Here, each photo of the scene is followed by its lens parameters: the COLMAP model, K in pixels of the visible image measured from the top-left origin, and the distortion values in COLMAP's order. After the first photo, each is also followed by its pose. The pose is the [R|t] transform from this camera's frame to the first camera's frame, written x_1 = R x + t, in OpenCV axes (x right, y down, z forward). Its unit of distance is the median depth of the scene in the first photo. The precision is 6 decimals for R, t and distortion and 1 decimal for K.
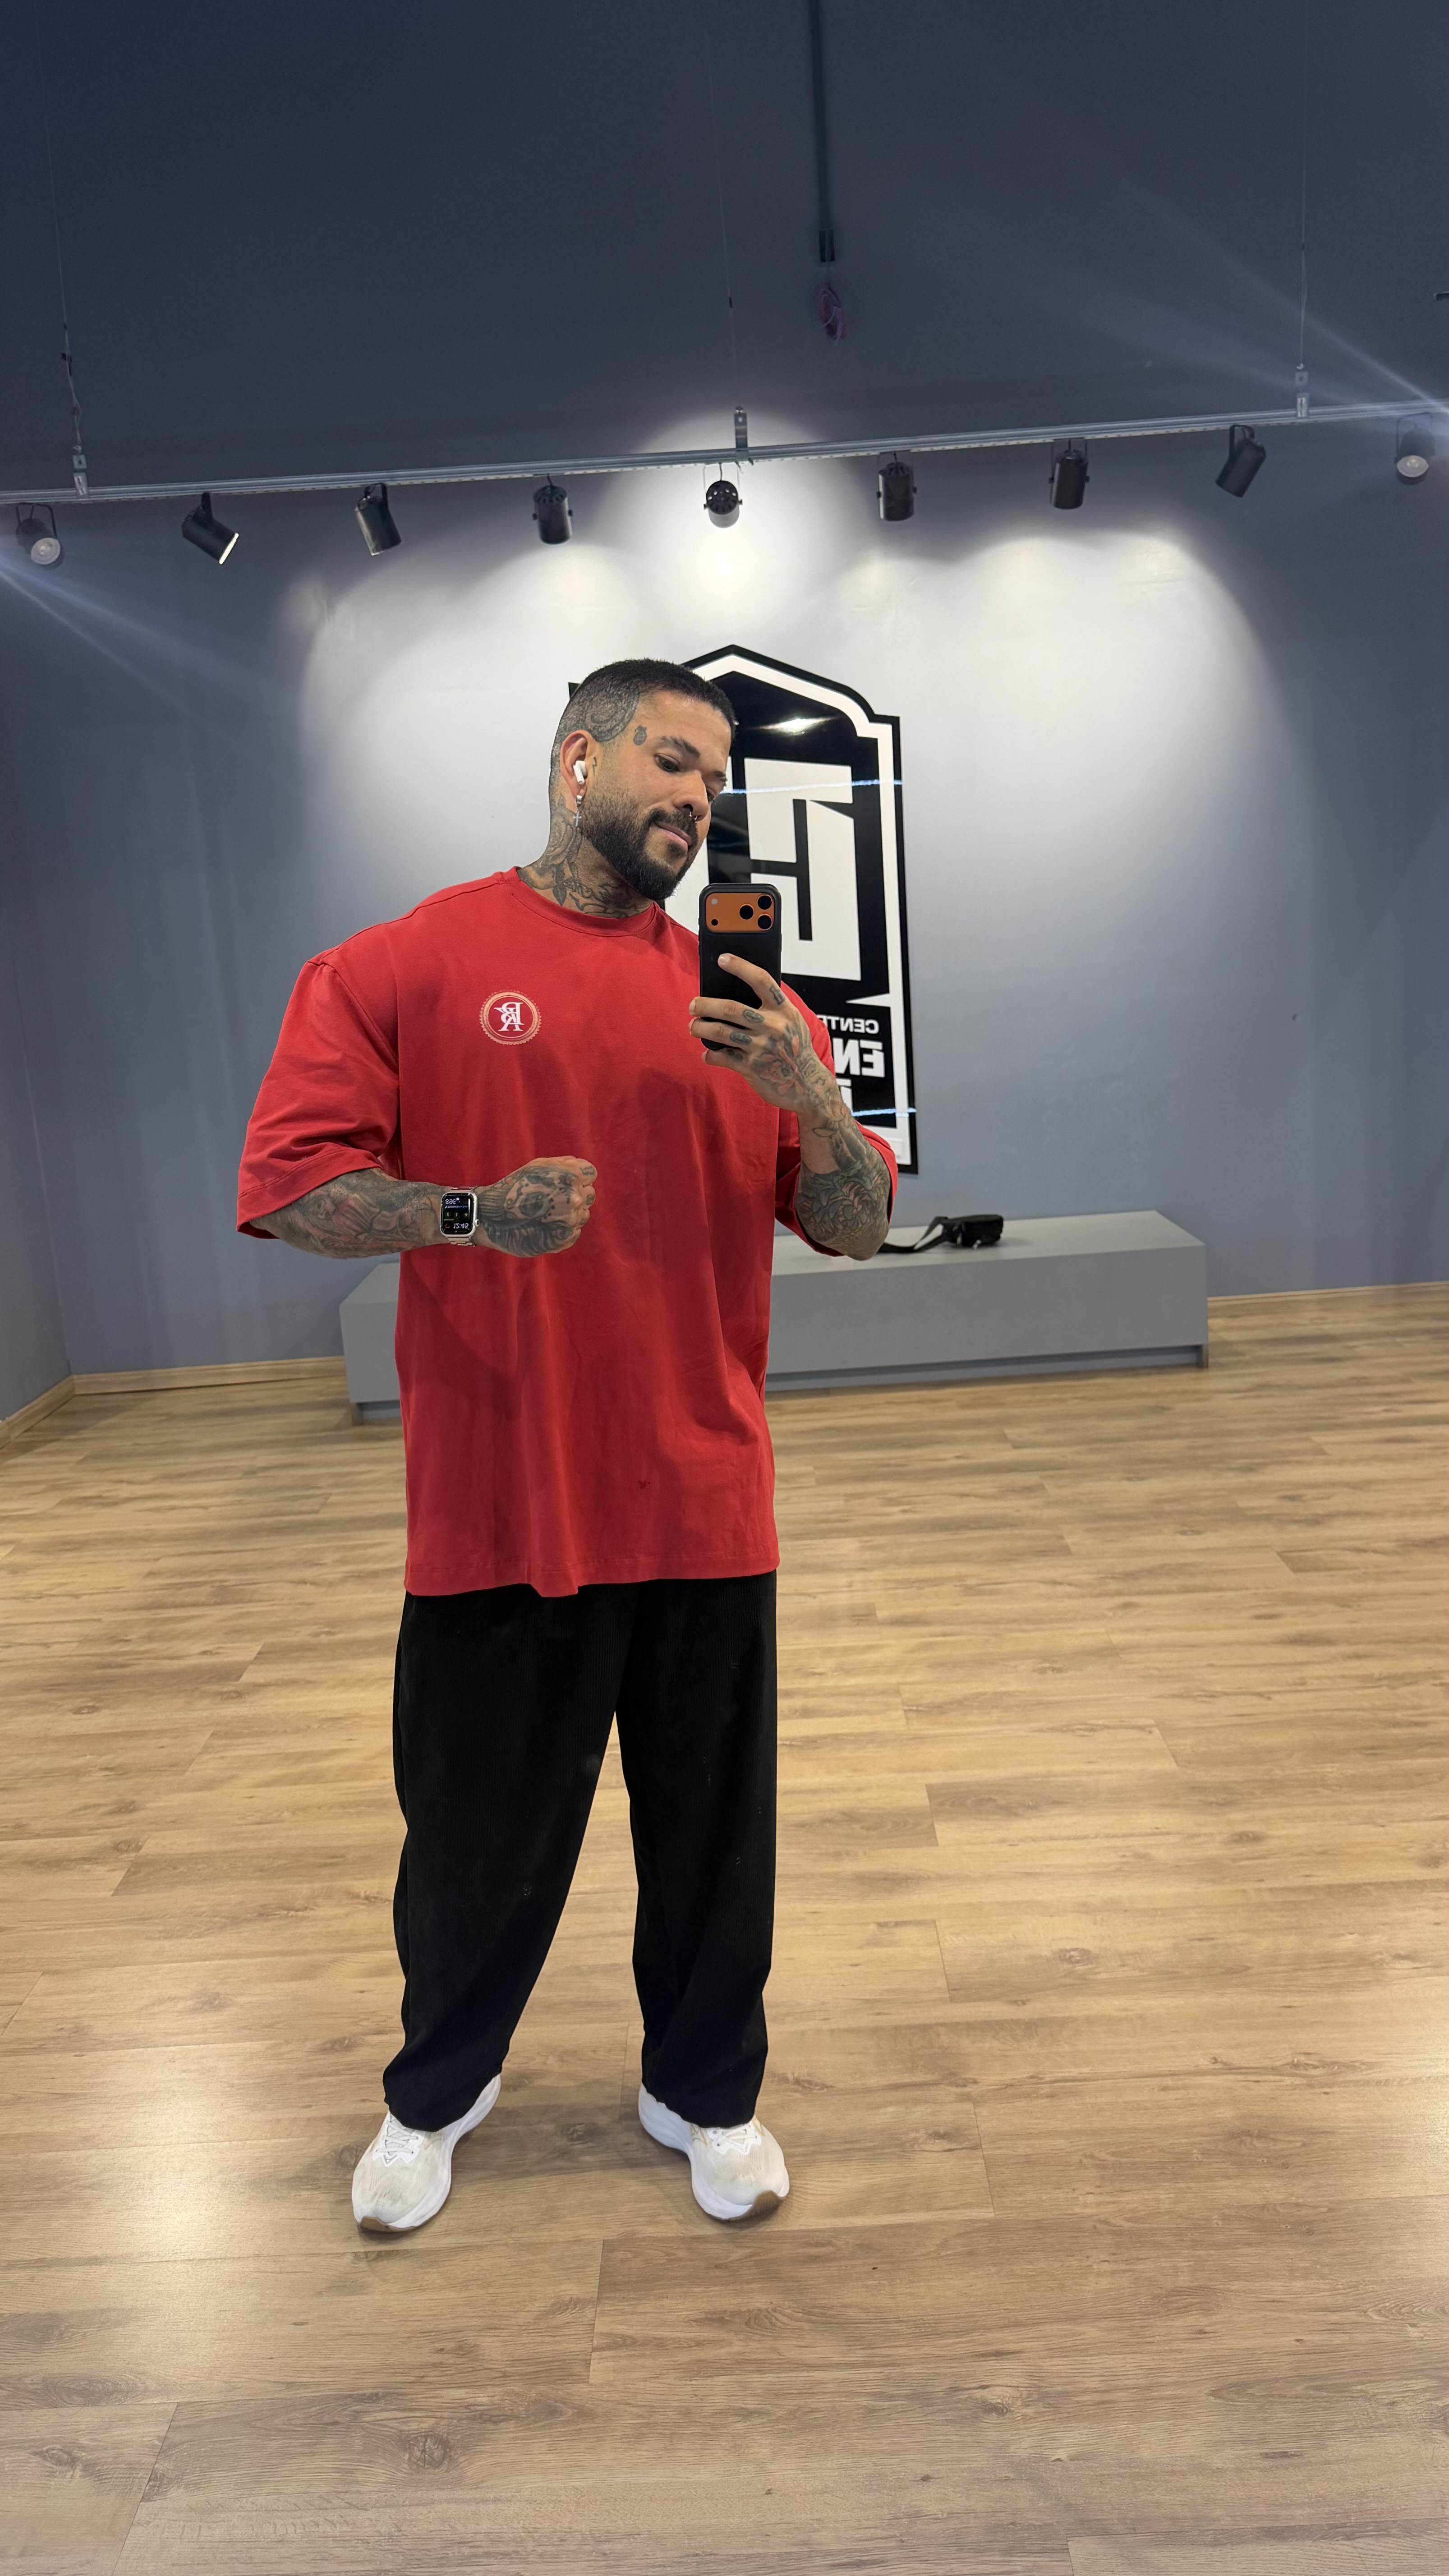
lens RADIAL K [[1777.7, 0, 724.5], [0, 1777.7, 1288.0], [0, 0, 1]] dist [0.033582, -0.004012]
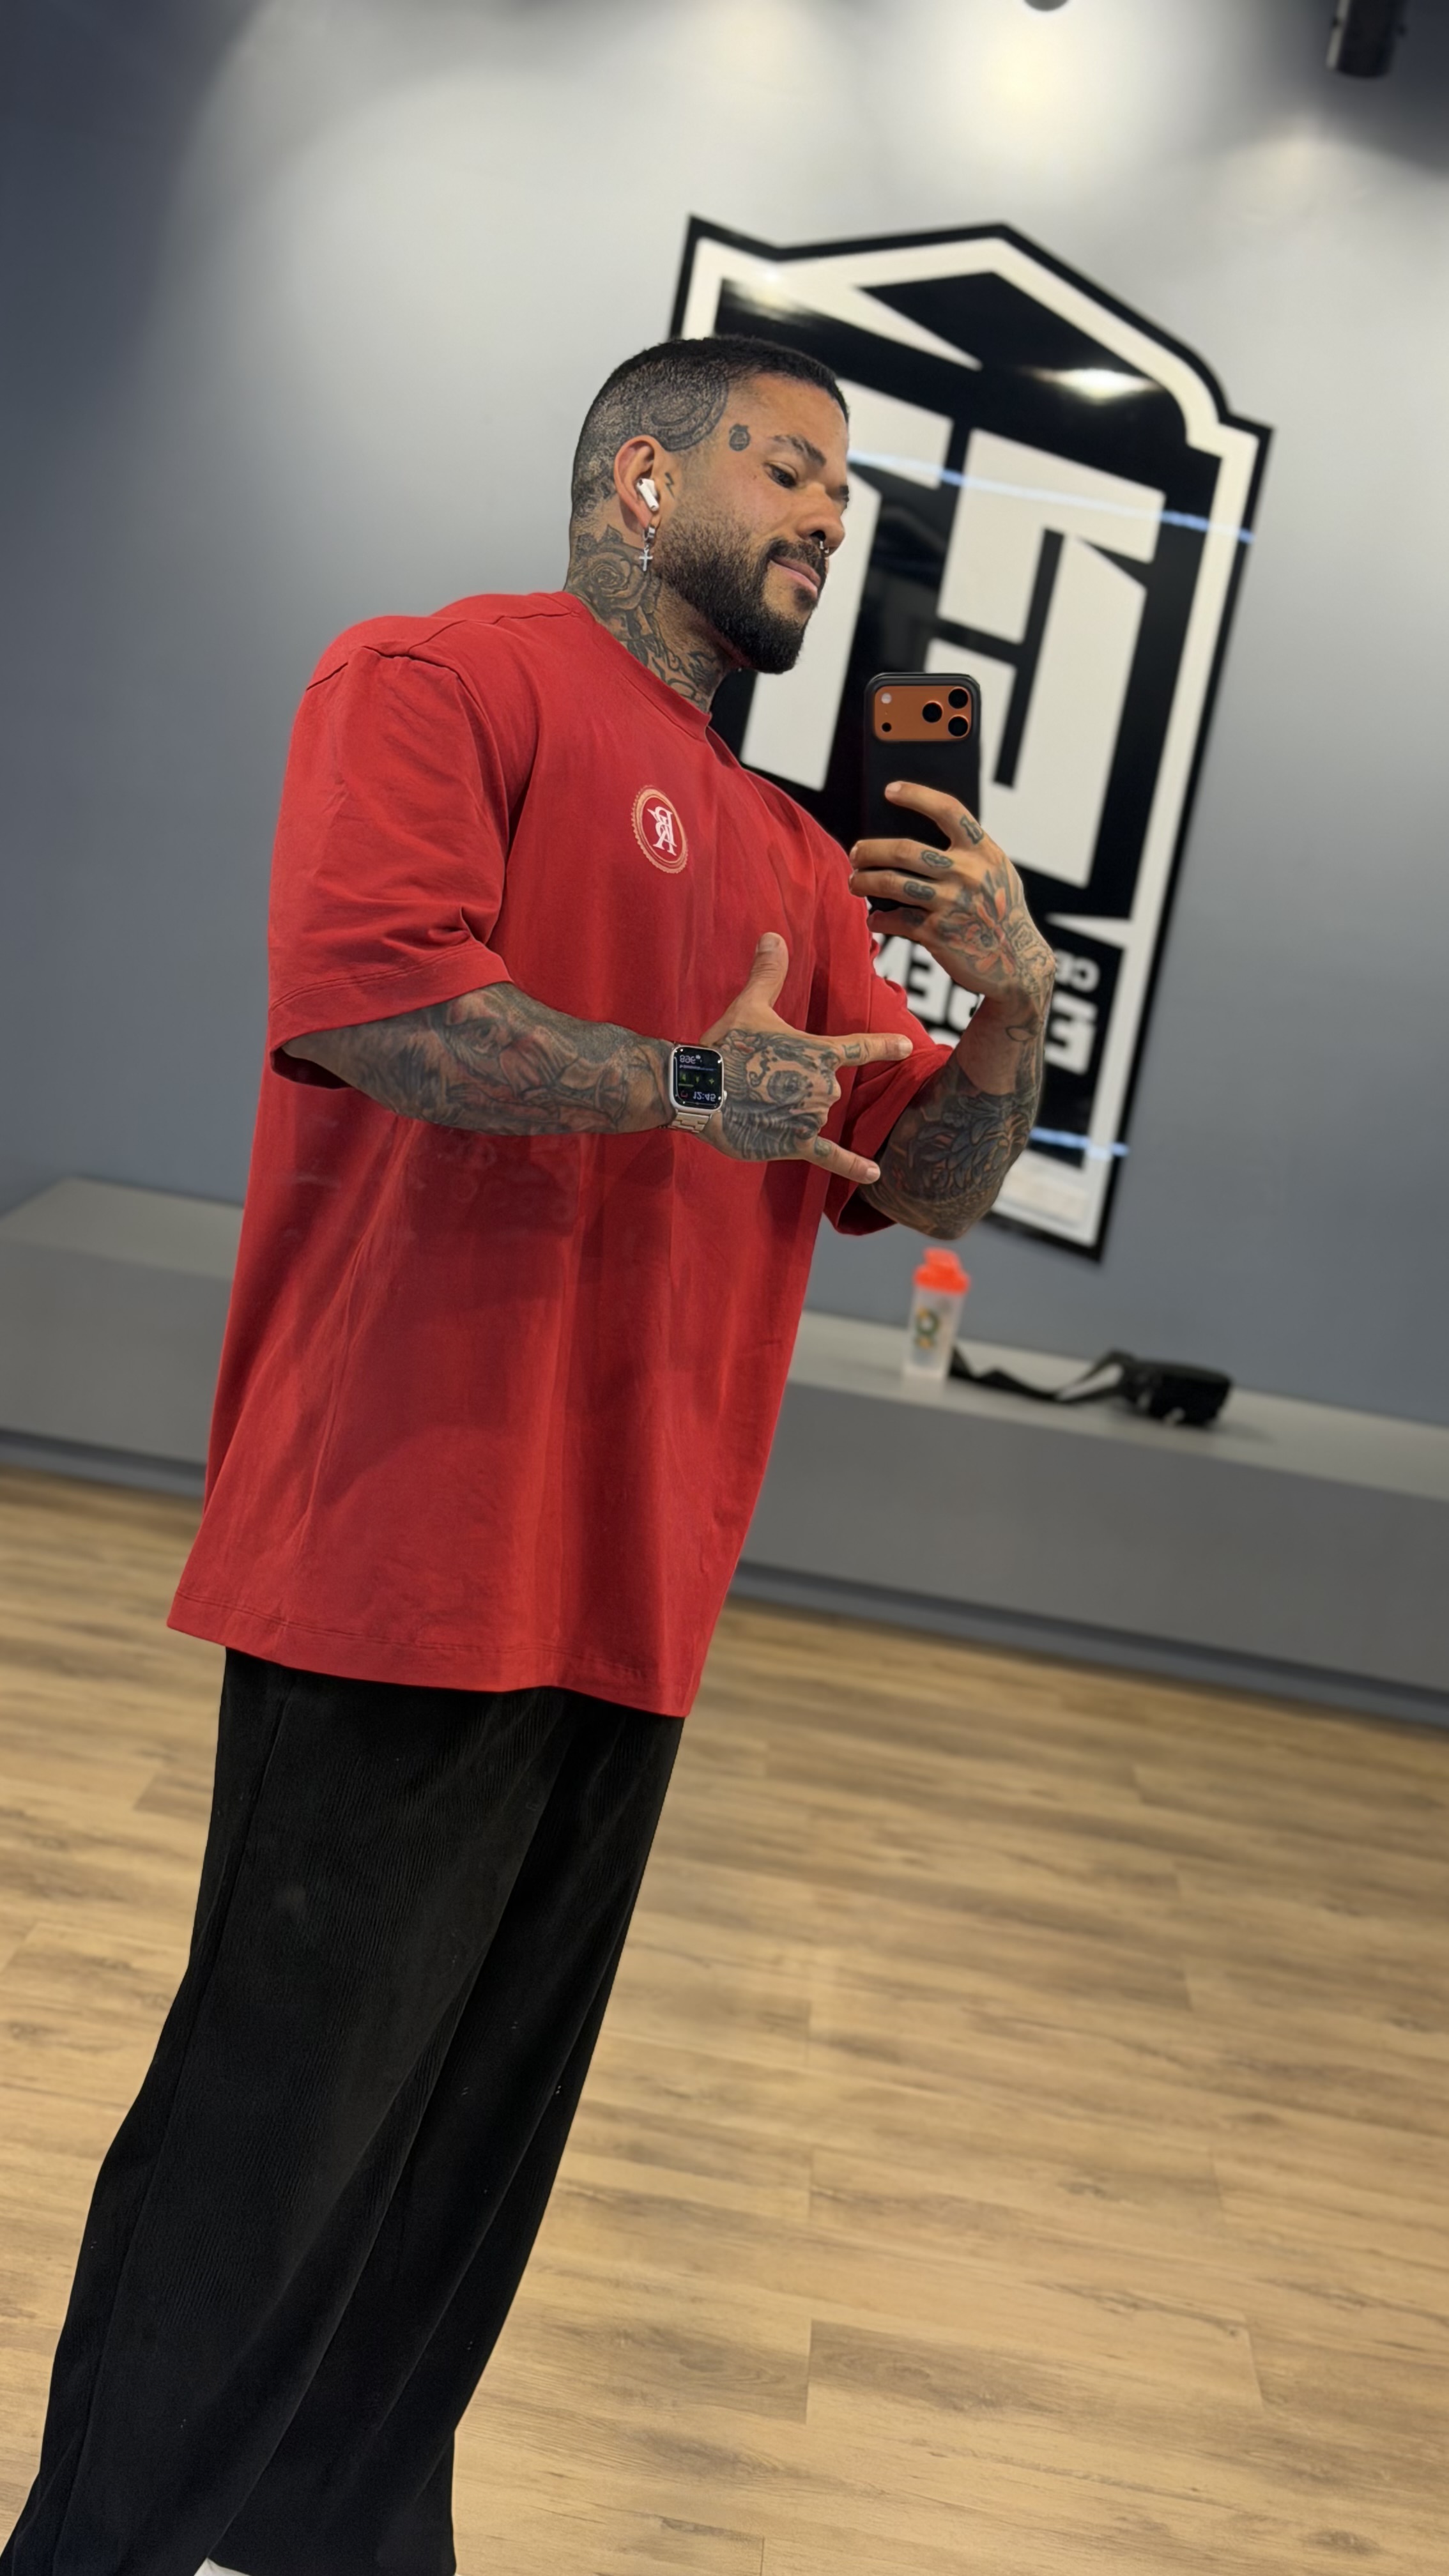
lens RADIAL K [[3537.2, 0, 724.5], [0, 3537.2, 1288.0], [0, 0, 1]] dist [0.016170, -0.057286]
pose [[0.969367, 0.245593, -0.003269, 0.011656], [-0.245561, 0.968787, -0.033928, 0.013002], [-0.005166, 0.033691, 0.999419, -0.113633]]
